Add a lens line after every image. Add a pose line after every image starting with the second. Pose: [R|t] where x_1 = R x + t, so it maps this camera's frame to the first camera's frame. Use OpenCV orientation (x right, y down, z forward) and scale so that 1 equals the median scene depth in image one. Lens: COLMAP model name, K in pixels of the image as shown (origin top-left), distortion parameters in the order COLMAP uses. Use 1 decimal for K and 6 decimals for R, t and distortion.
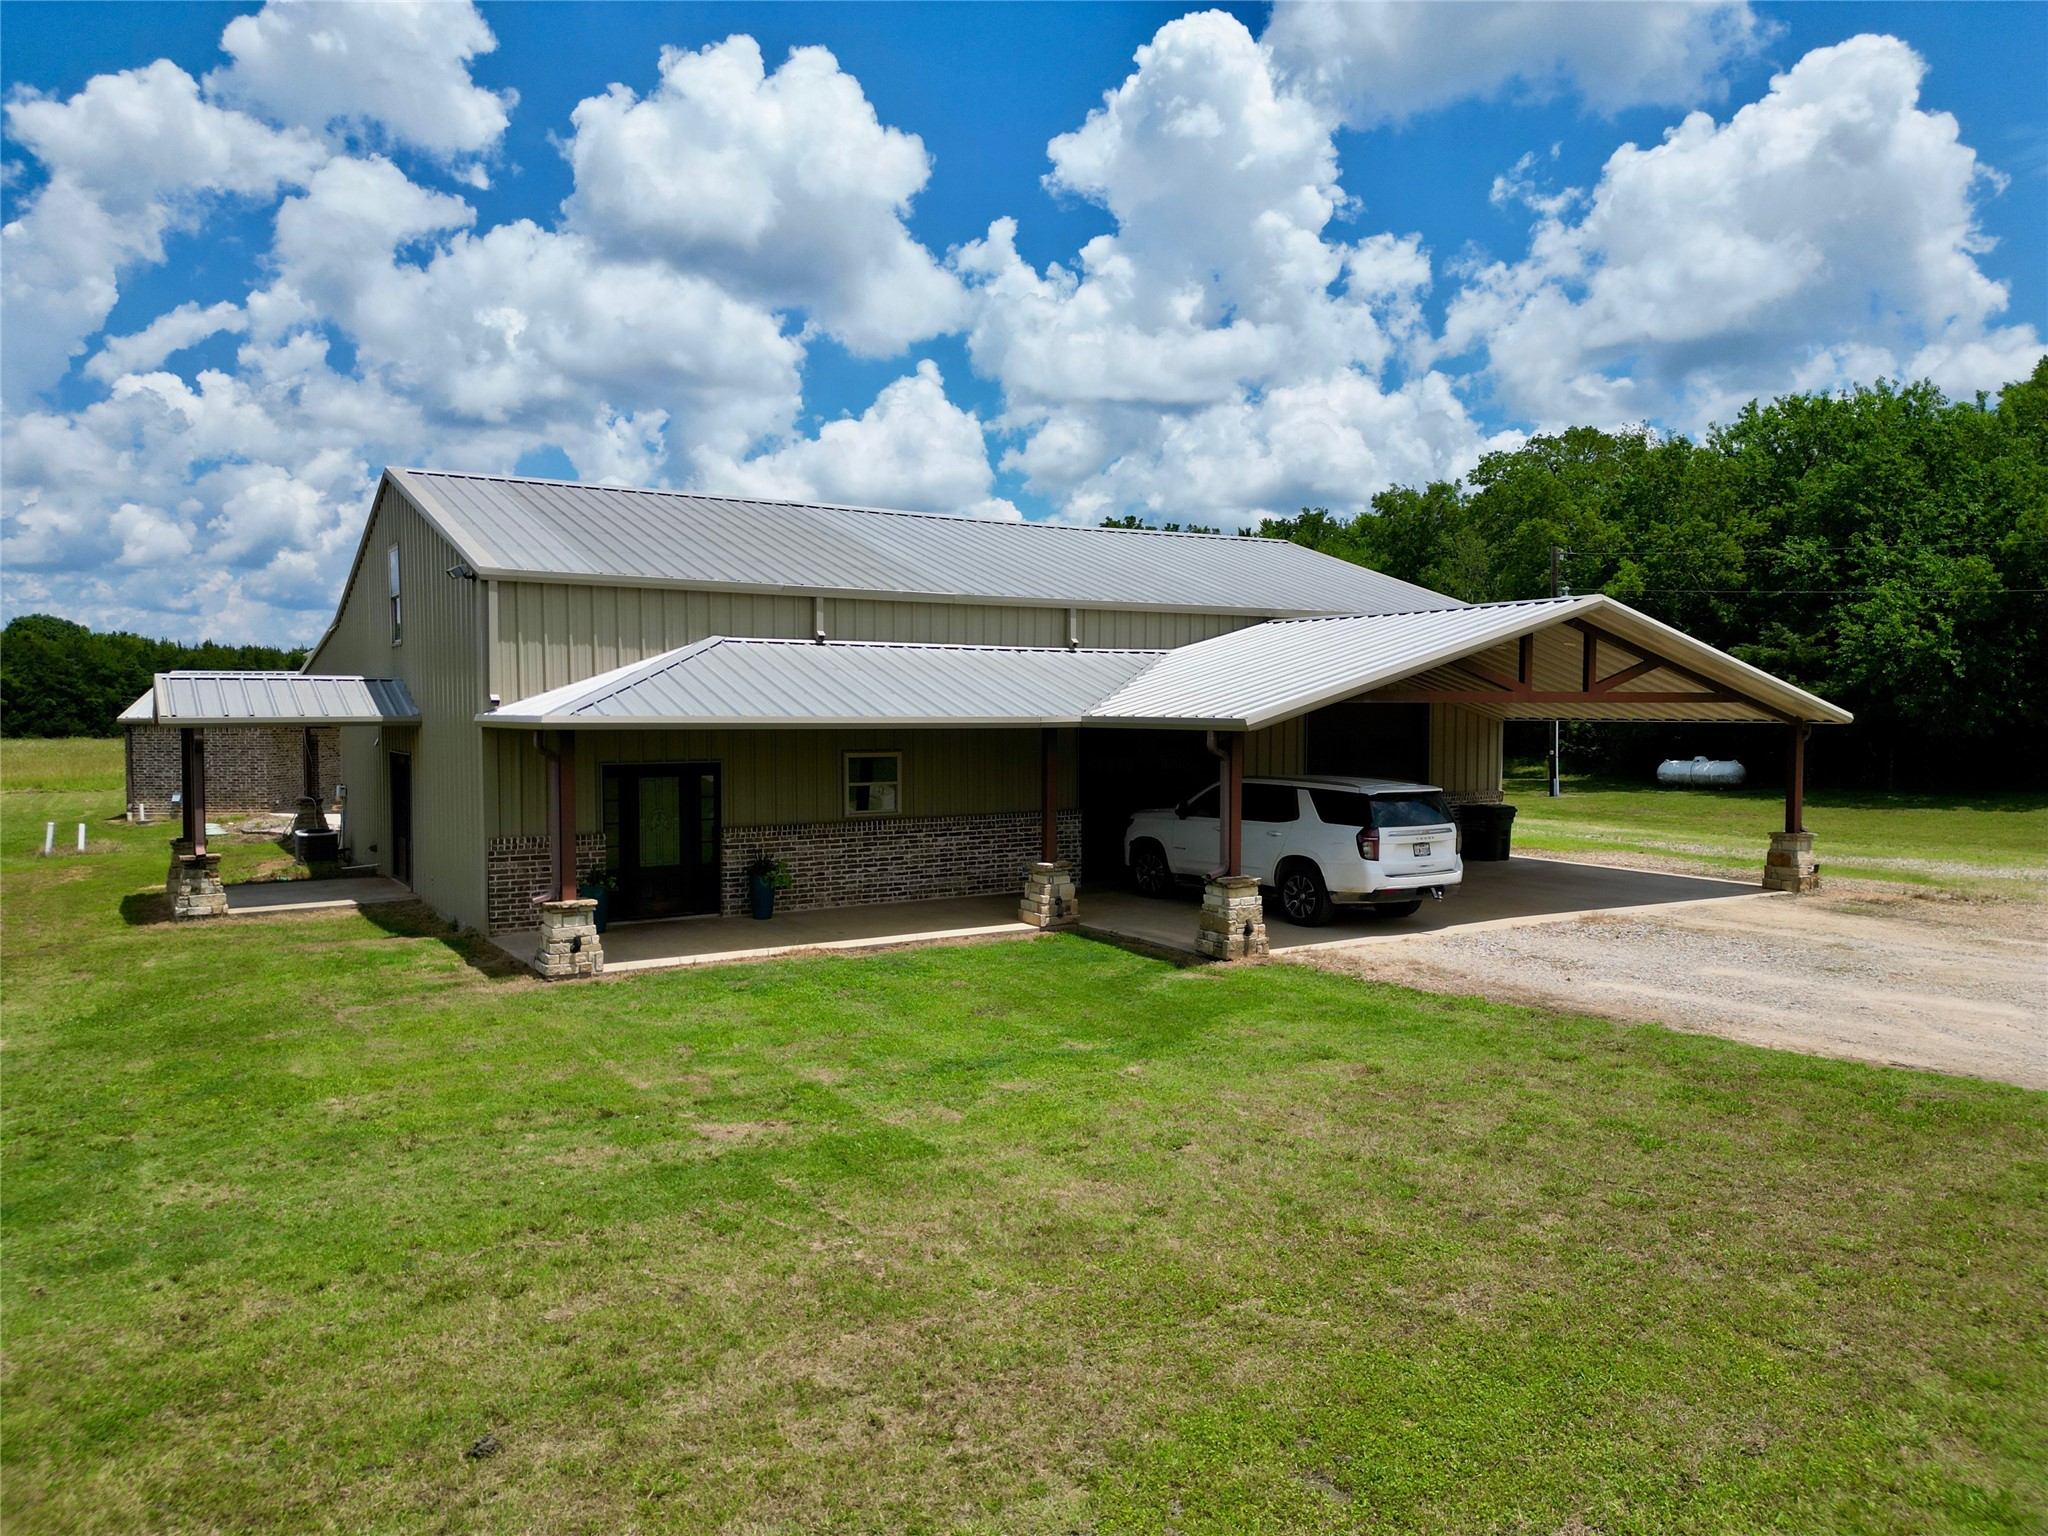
lens RADIAL K [[1648.5, 0, 1024.0], [0, 1648.5, 768.0], [0, 0, 1]] dist [0.011294, 0.004829]
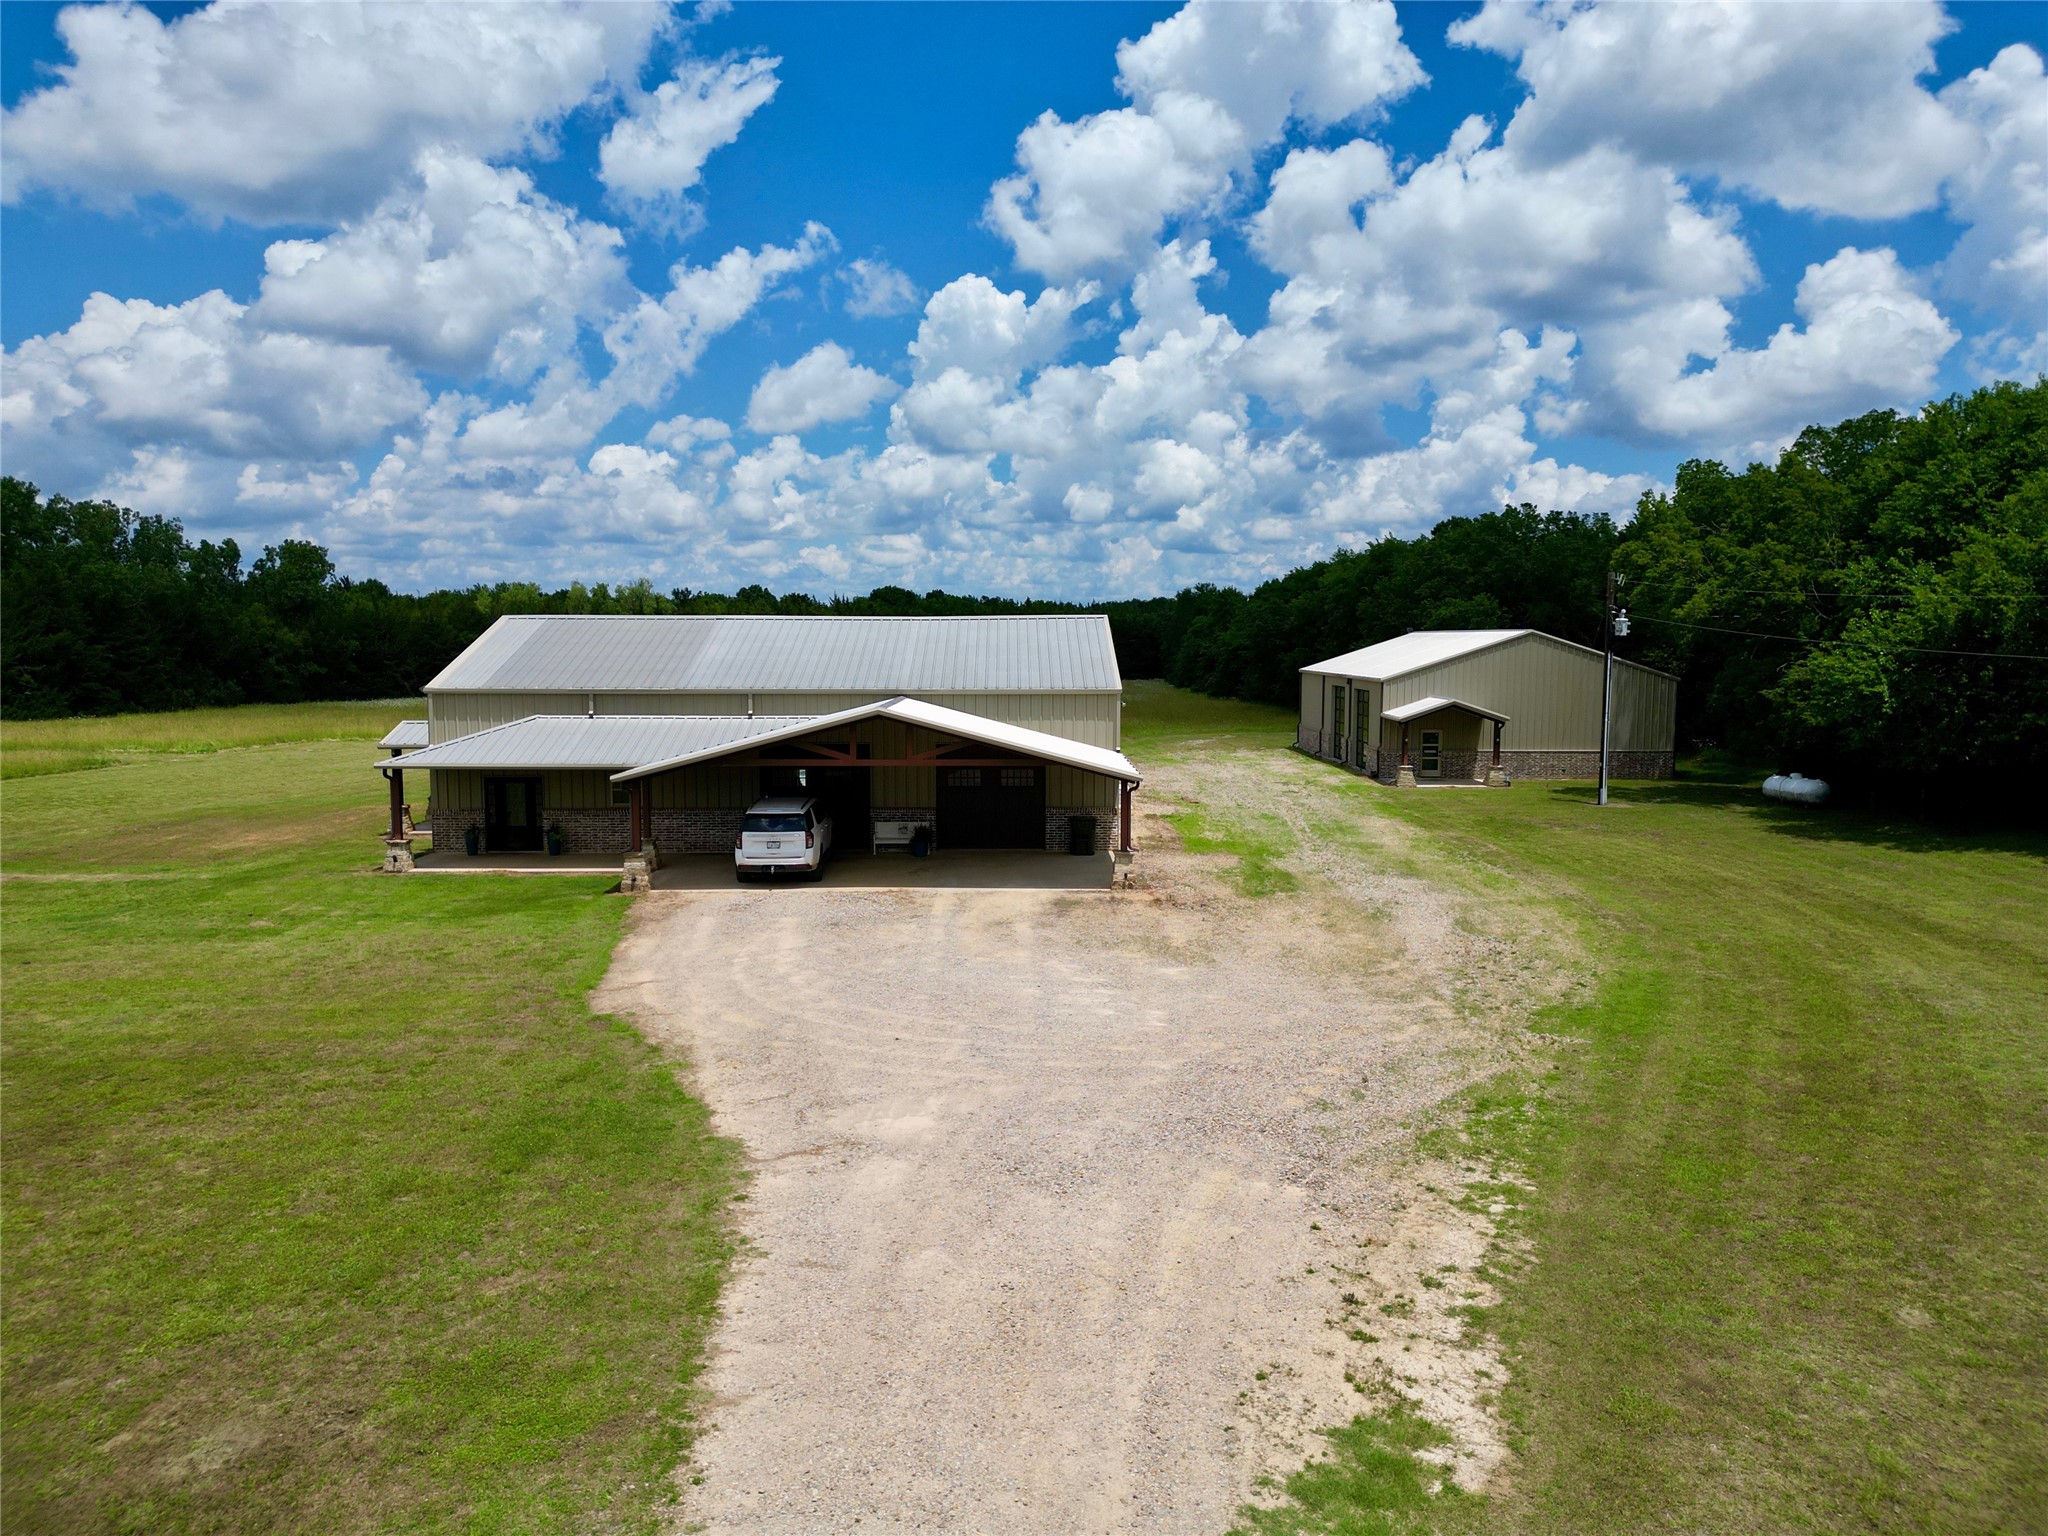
lens RADIAL K [[1648.5, 0, 1024.0], [0, 1648.5, 768.0], [0, 0, 1]] dist [0.011294, 0.004829]
pose [[0.840014, 0.052024, -0.540065, 0.568079], [-0.025734, 0.998092, 0.056119, -0.057315], [0.541954, -0.033242, 0.839750, -0.154797]]
